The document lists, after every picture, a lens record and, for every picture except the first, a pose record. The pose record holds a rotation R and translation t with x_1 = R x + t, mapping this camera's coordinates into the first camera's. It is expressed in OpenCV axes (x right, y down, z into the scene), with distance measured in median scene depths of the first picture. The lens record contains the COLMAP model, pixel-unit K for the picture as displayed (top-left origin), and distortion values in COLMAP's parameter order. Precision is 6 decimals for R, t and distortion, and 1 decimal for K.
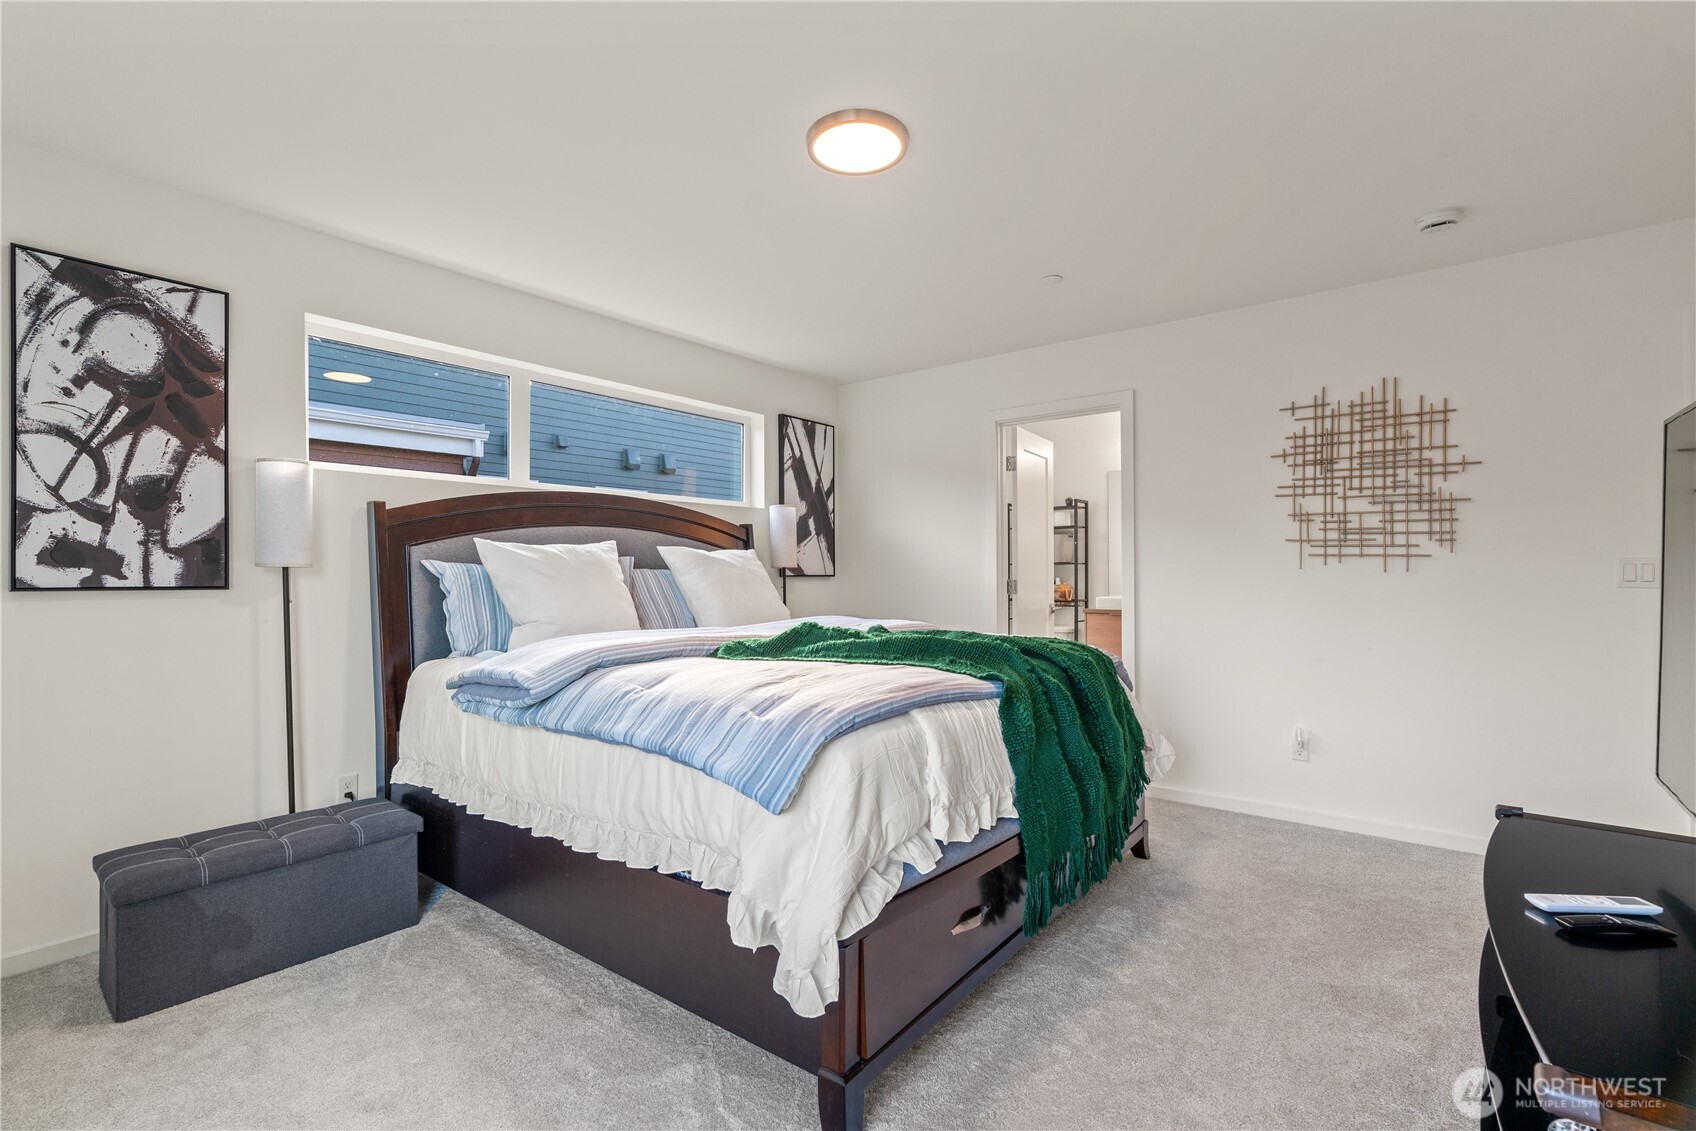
lens RADIAL K [[767.9, 0, 841.5], [0, 767.9, 574.2], [0, 0, 1]] dist [-0.002000, -0.000424]
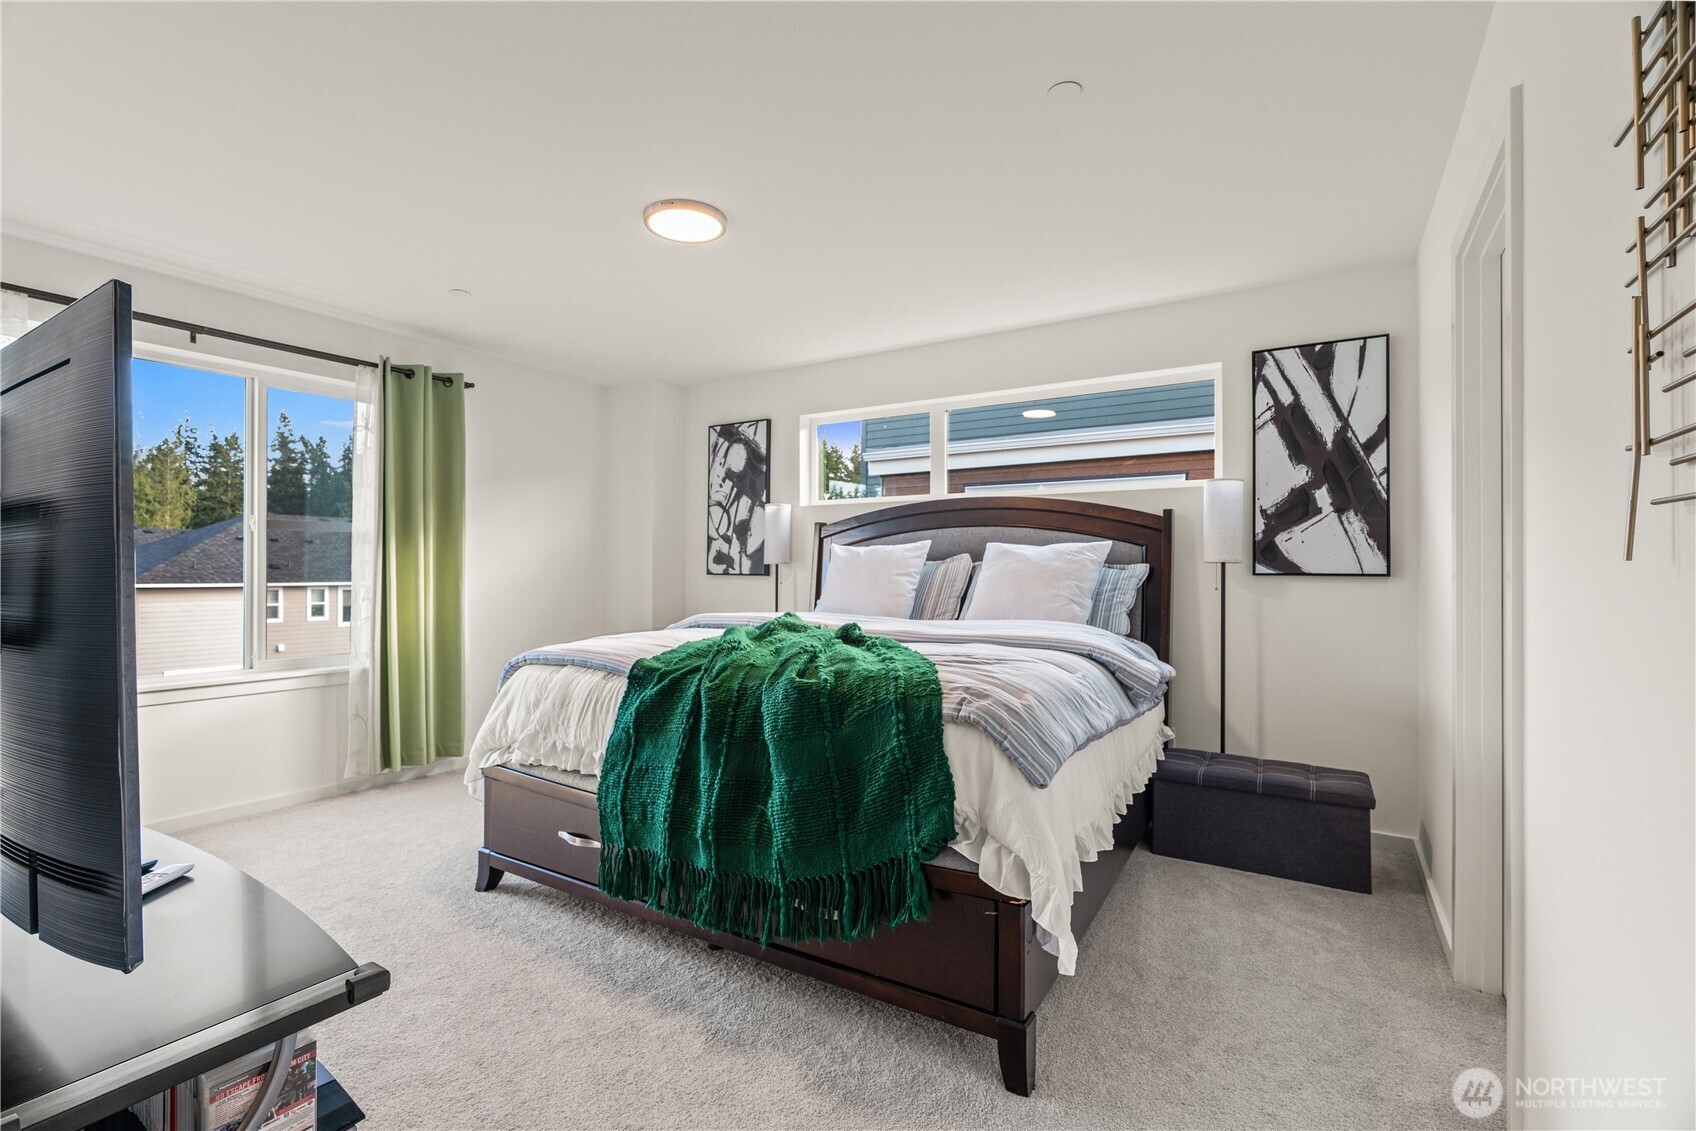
lens RADIAL K [[767.9, 0, 841.6], [0, 767.9, 564.1], [0, 0, 1]] dist [-0.002000, -0.000424]
pose [[0.112289, -0.003934, -0.993668, 1.161674], [-0.007110, 0.999963, -0.004762, -0.001679], [0.993650, 0.007599, 0.112257, 1.027033]]
